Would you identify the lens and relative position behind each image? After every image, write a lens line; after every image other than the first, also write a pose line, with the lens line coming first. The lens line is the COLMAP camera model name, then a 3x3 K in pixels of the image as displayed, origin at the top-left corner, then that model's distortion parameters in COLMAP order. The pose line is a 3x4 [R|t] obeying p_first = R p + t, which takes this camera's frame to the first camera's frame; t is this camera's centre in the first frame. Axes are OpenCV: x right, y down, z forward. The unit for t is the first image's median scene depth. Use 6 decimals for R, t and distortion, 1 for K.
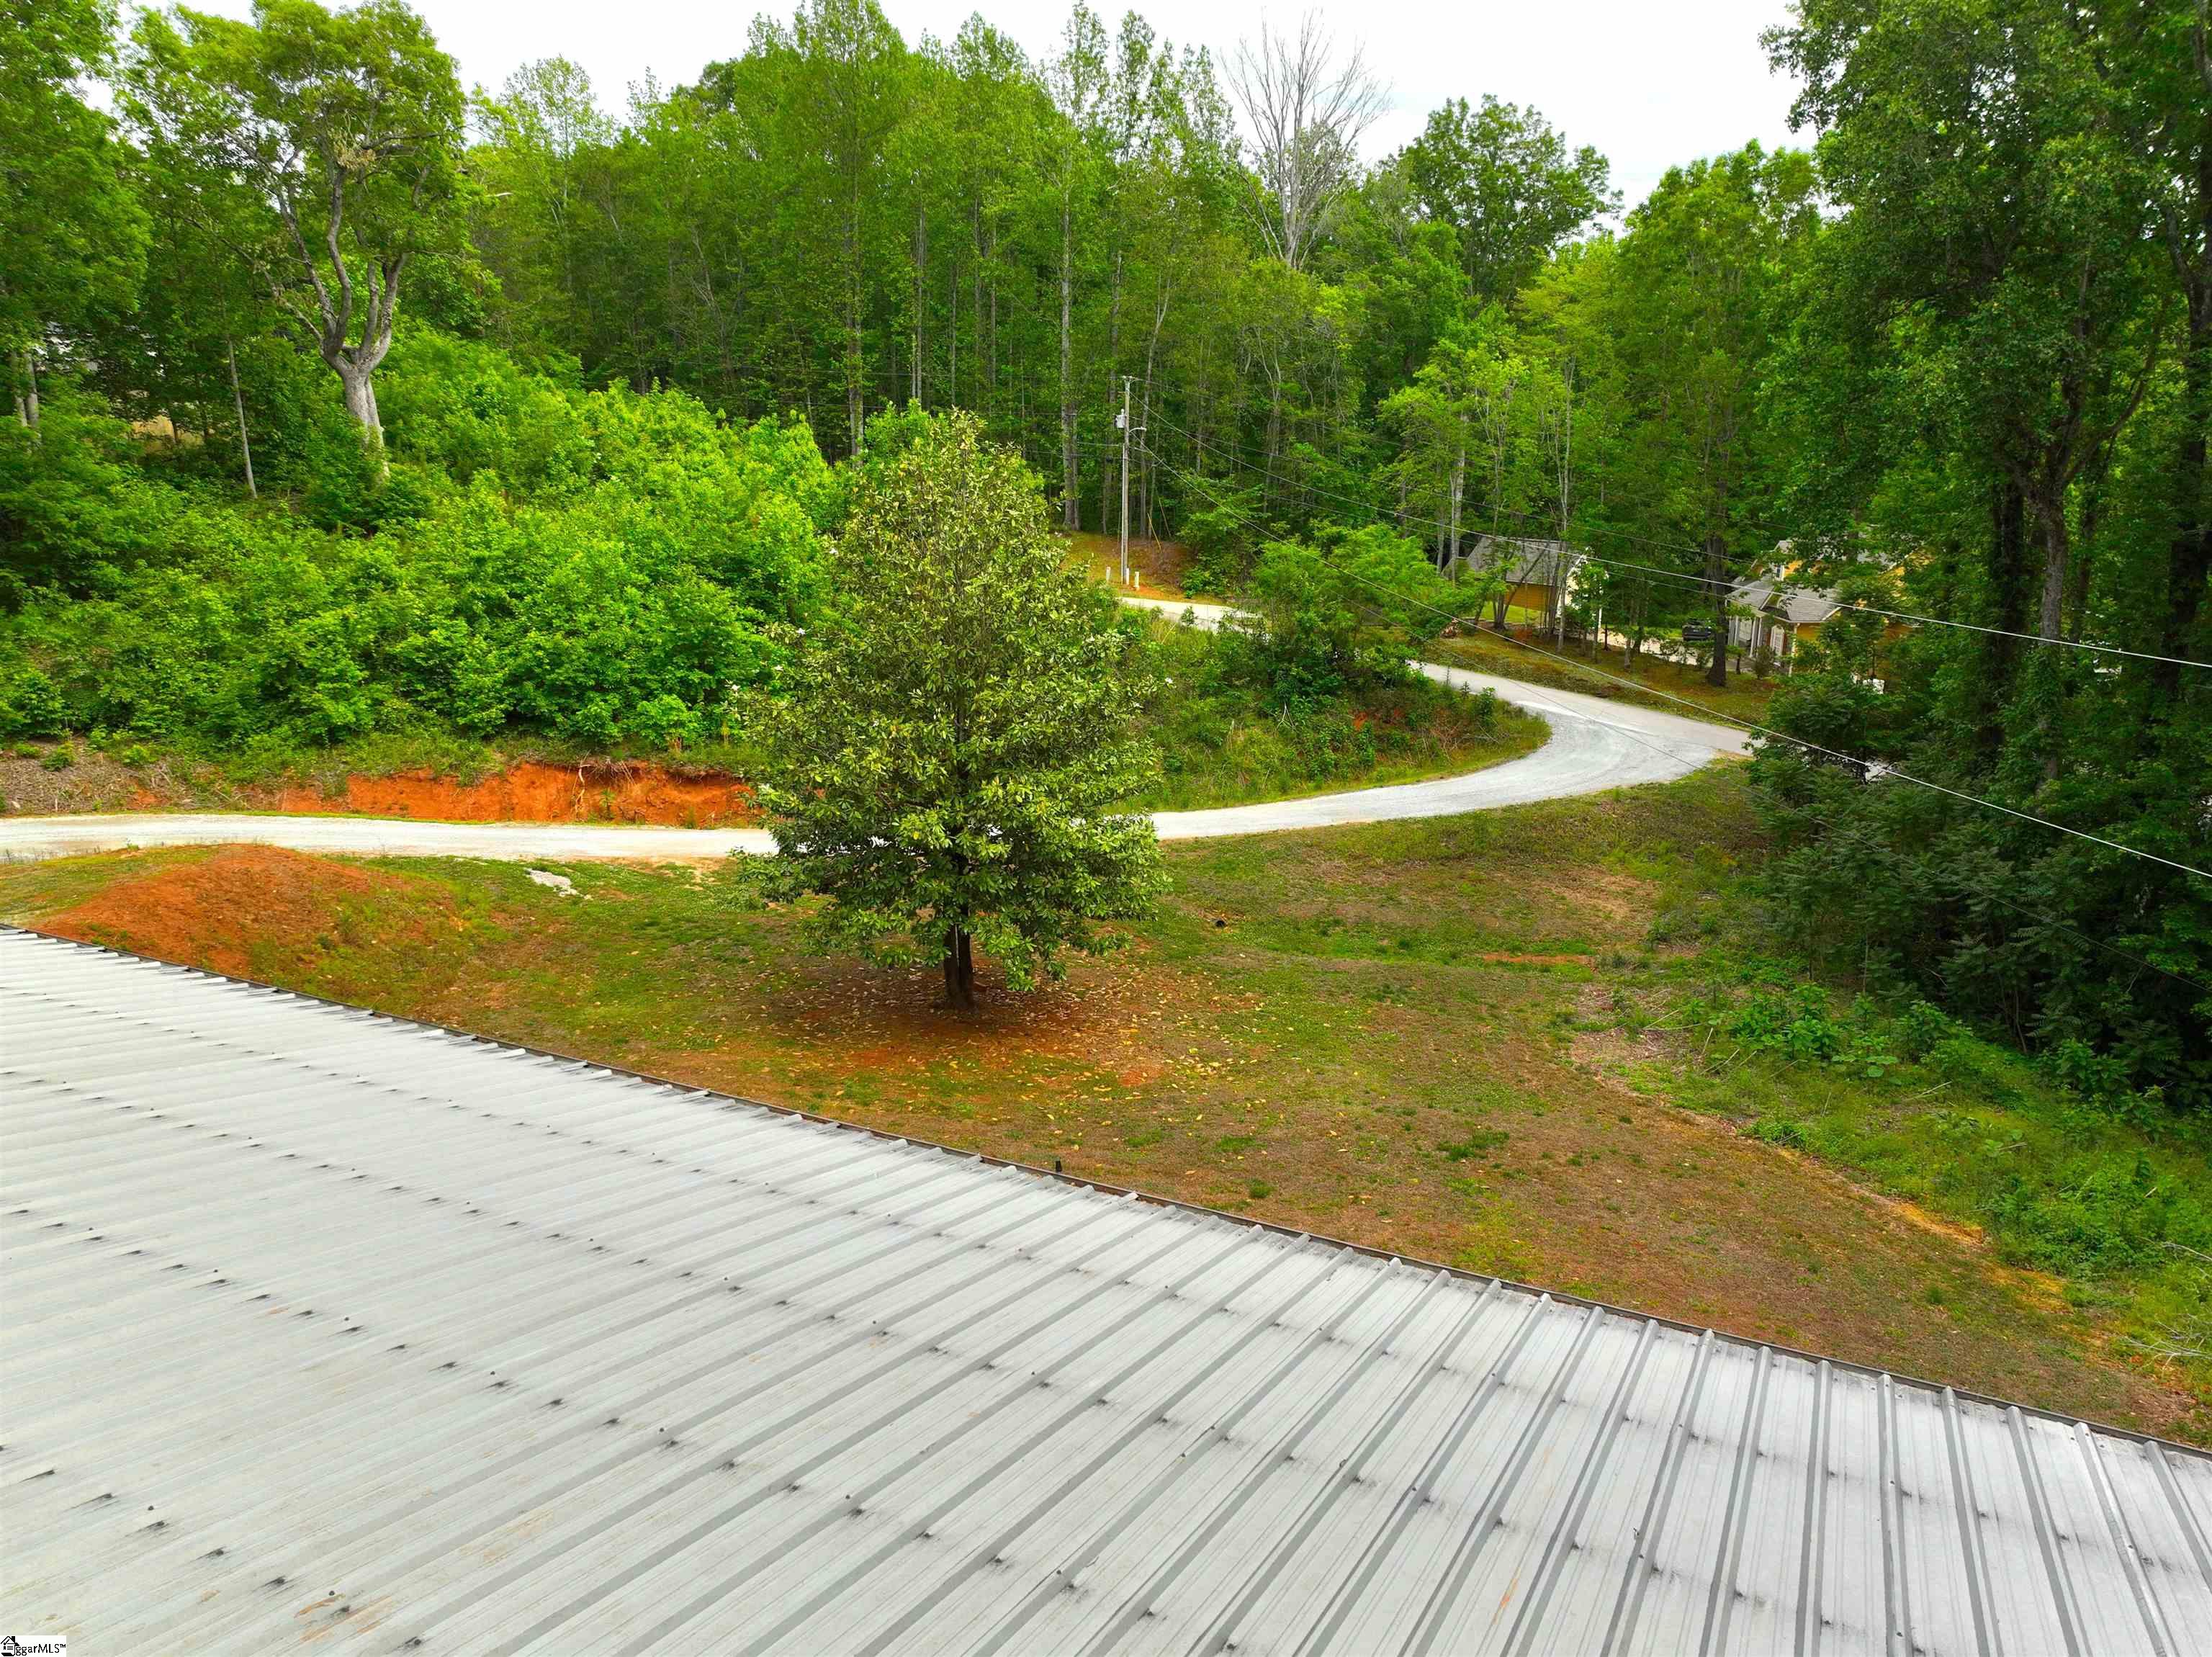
lens RADIAL K [[1593.1, 0, 1107.8], [0, 1593.1, 829.4], [0, 0, 1]] dist [-0.011907, 0.021595]
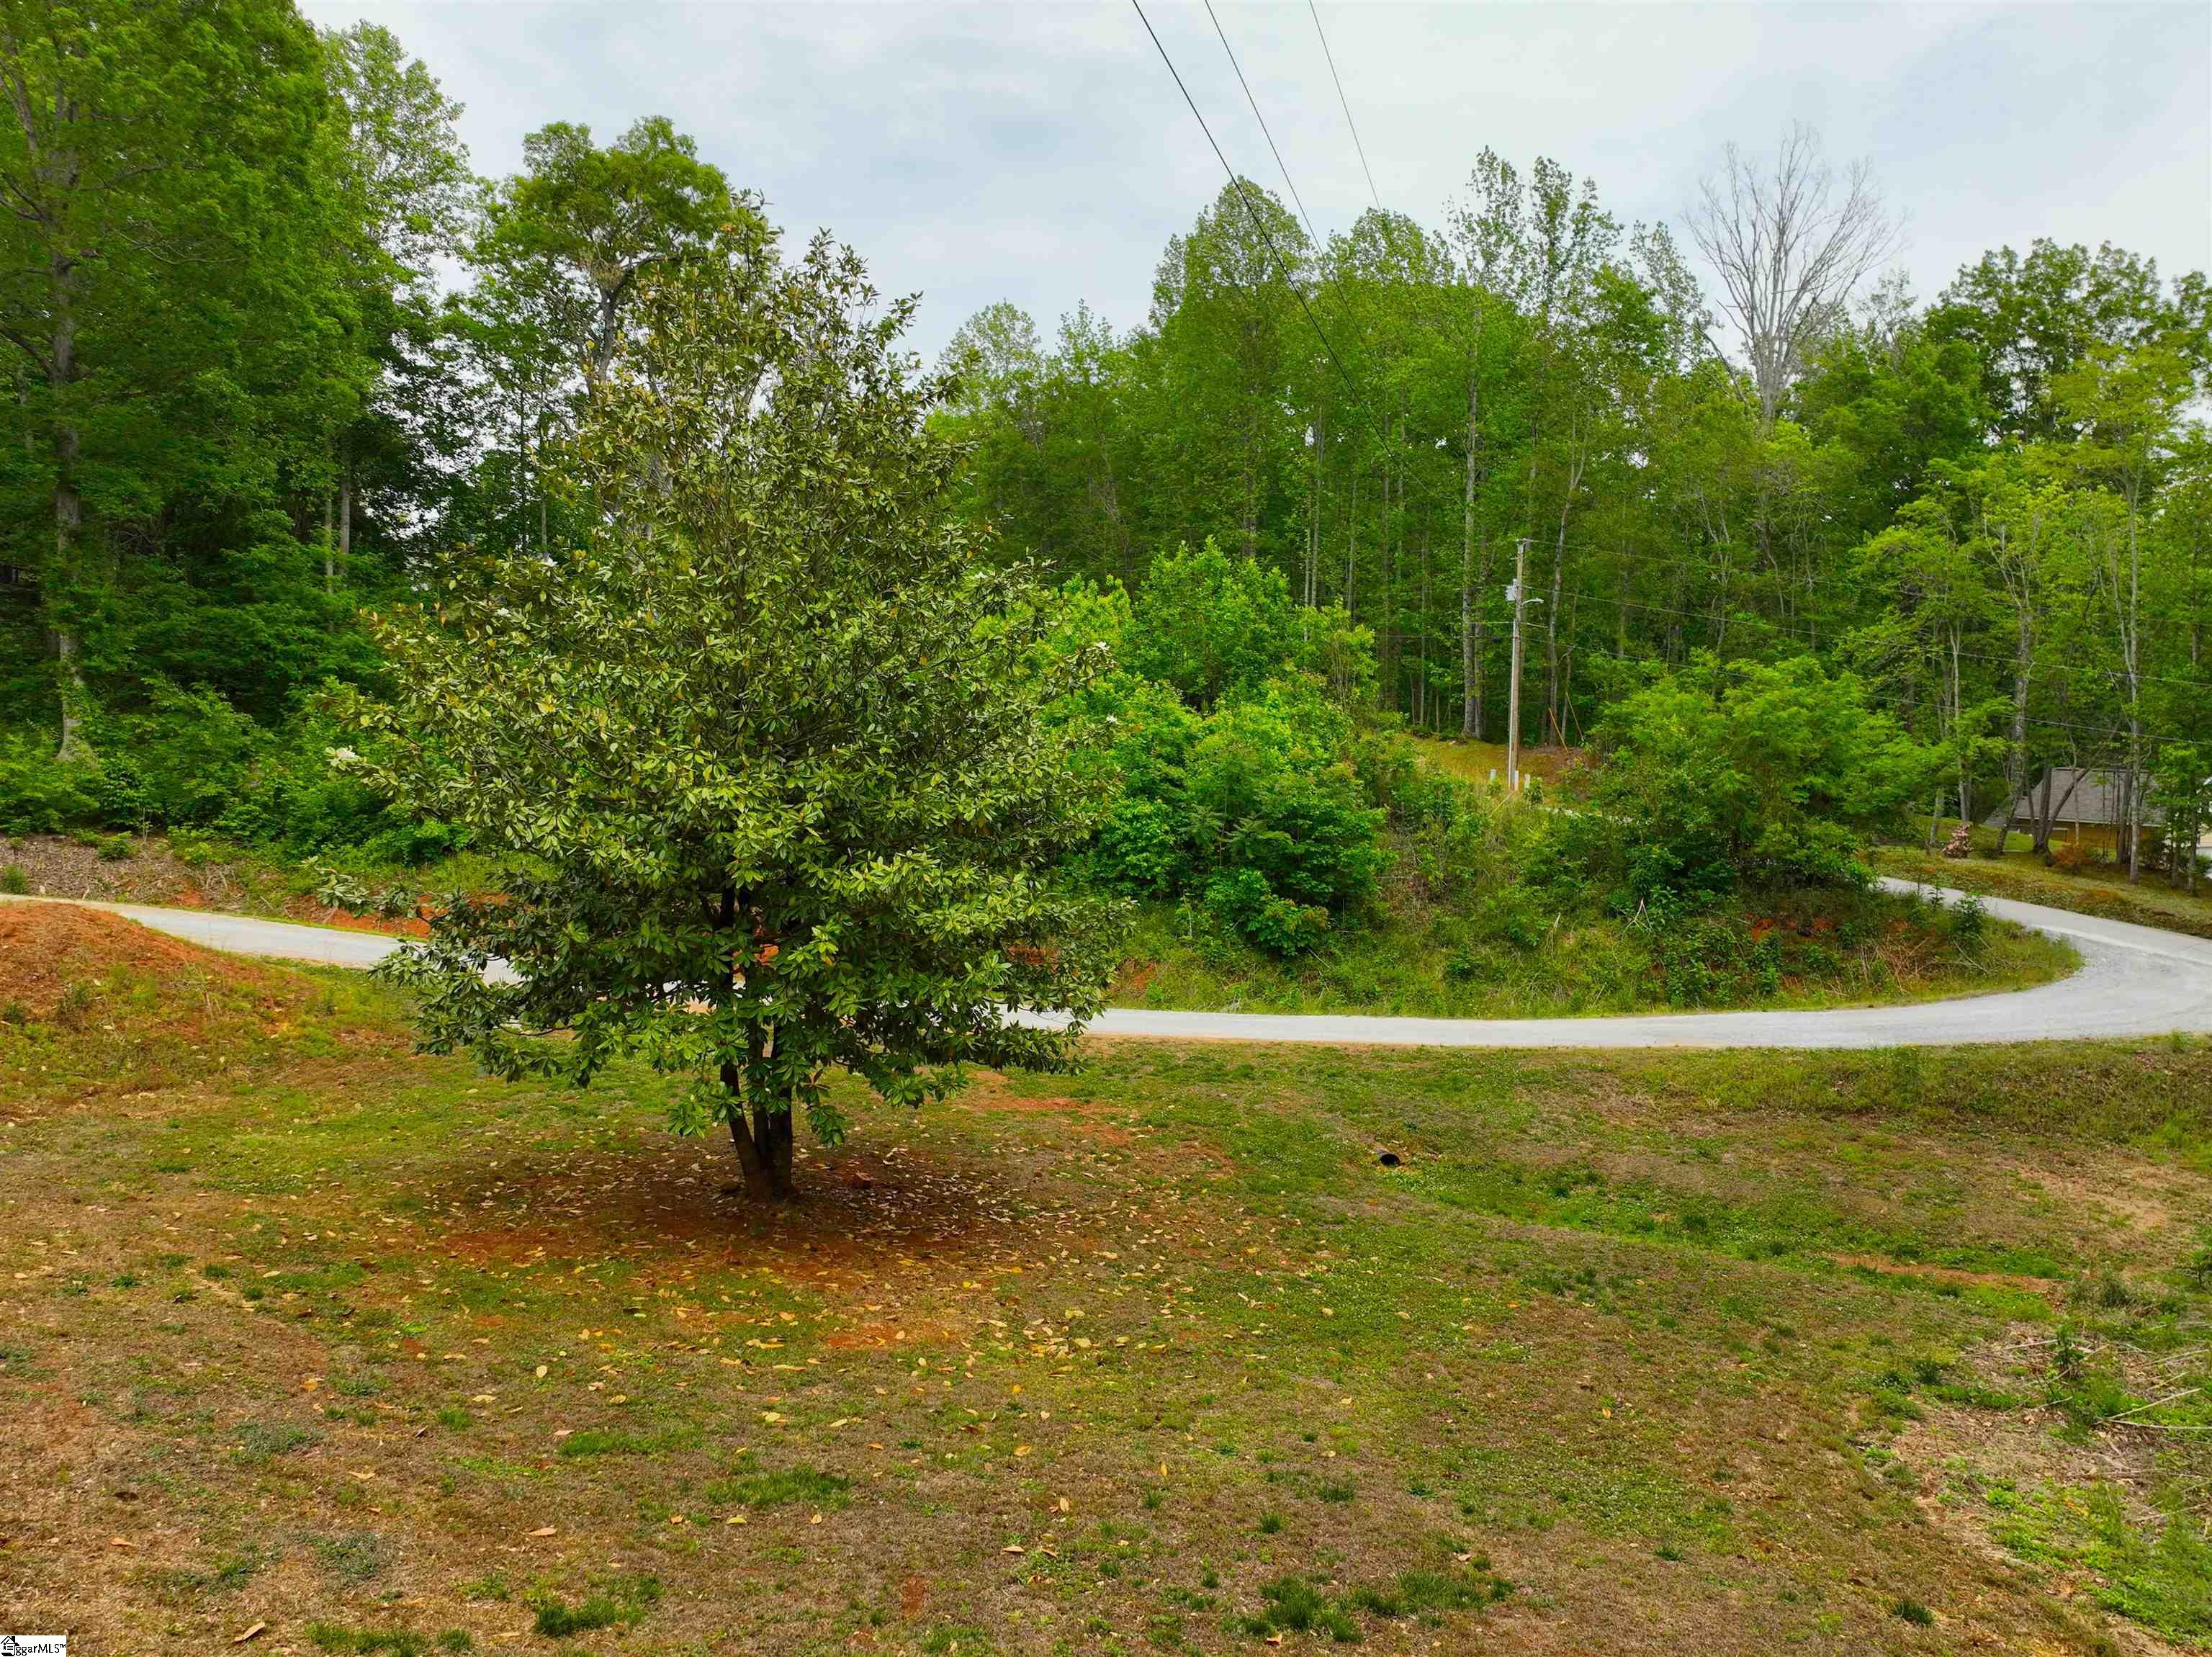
lens RADIAL K [[1593.1, 0, 1122.6], [0, 1593.1, 783.8], [0, 0, 1]] dist [-0.011907, 0.021595]
pose [[0.937010, 0.013020, -0.349059, 0.141283], [-0.093489, 0.972195, -0.214699, 0.044766], [0.336558, 0.233809, 0.912174, 0.269228]]
